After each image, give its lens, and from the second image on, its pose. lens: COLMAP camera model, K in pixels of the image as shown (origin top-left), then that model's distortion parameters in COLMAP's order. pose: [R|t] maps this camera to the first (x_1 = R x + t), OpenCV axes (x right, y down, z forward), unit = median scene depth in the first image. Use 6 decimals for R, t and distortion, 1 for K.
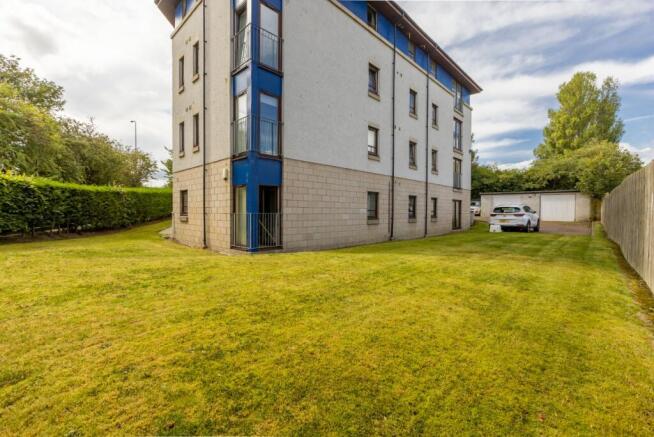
lens RADIAL K [[295.5, 0, 327.0], [0, 295.5, 218.5], [0, 0, 1]] dist [-0.000916, -0.000033]
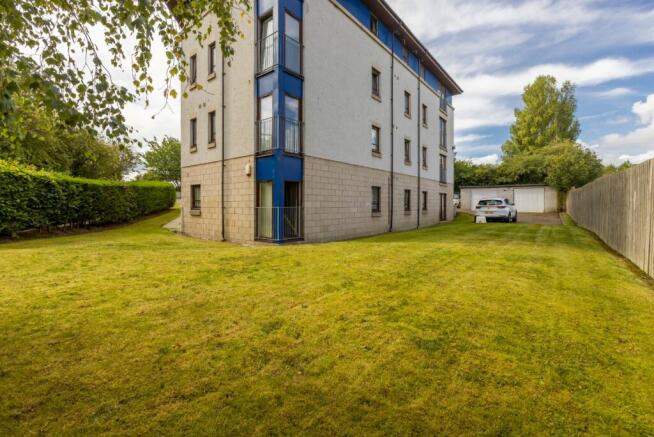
lens RADIAL K [[298.2, 0, 325.9], [0, 298.2, 207.6], [0, 0, 1]] dist [-0.001492, -0.000311]
pose [[0.996080, -0.005679, 0.088276, -0.124271], [0.006744, 0.999908, -0.011768, -0.001695], [-0.088201, 0.012317, 0.996027, -0.062780]]
